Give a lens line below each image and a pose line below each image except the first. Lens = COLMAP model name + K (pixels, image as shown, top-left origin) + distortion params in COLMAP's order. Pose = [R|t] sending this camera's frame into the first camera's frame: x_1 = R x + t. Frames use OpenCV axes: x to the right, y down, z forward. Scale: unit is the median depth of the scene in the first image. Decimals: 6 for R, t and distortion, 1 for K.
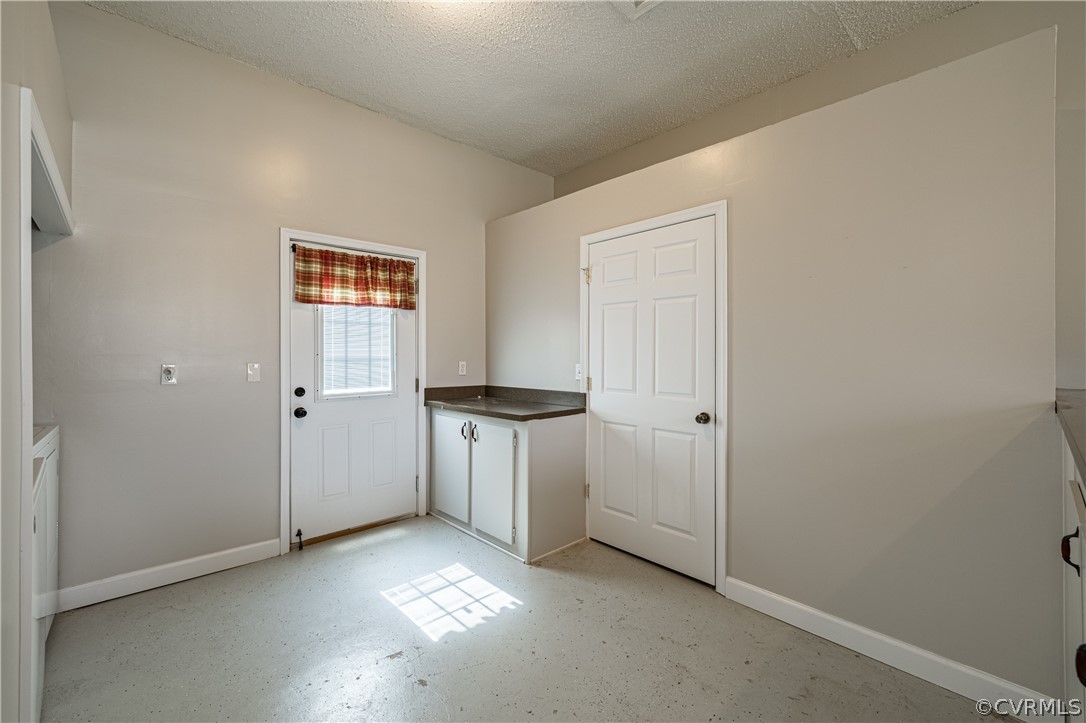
lens RADIAL K [[460.9, 0, 545.1], [0, 460.9, 360.8], [0, 0, 1]] dist [-0.009019, -0.000195]
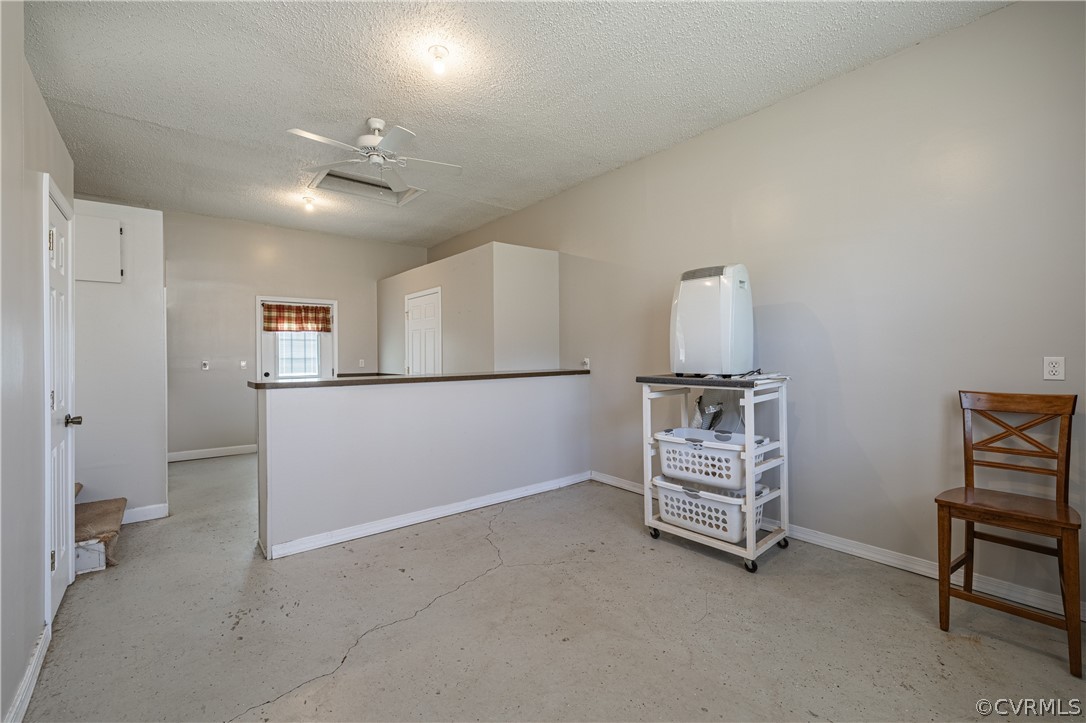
lens RADIAL K [[460.9, 0, 541.0], [0, 460.9, 357.3], [0, 0, 1]] dist [-0.009019, -0.000195]
pose [[0.997279, -0.002767, -0.073673, 0.779241], [0.002303, 0.999977, -0.006381, 0.006230], [0.073689, 0.006194, 0.997262, -0.885102]]
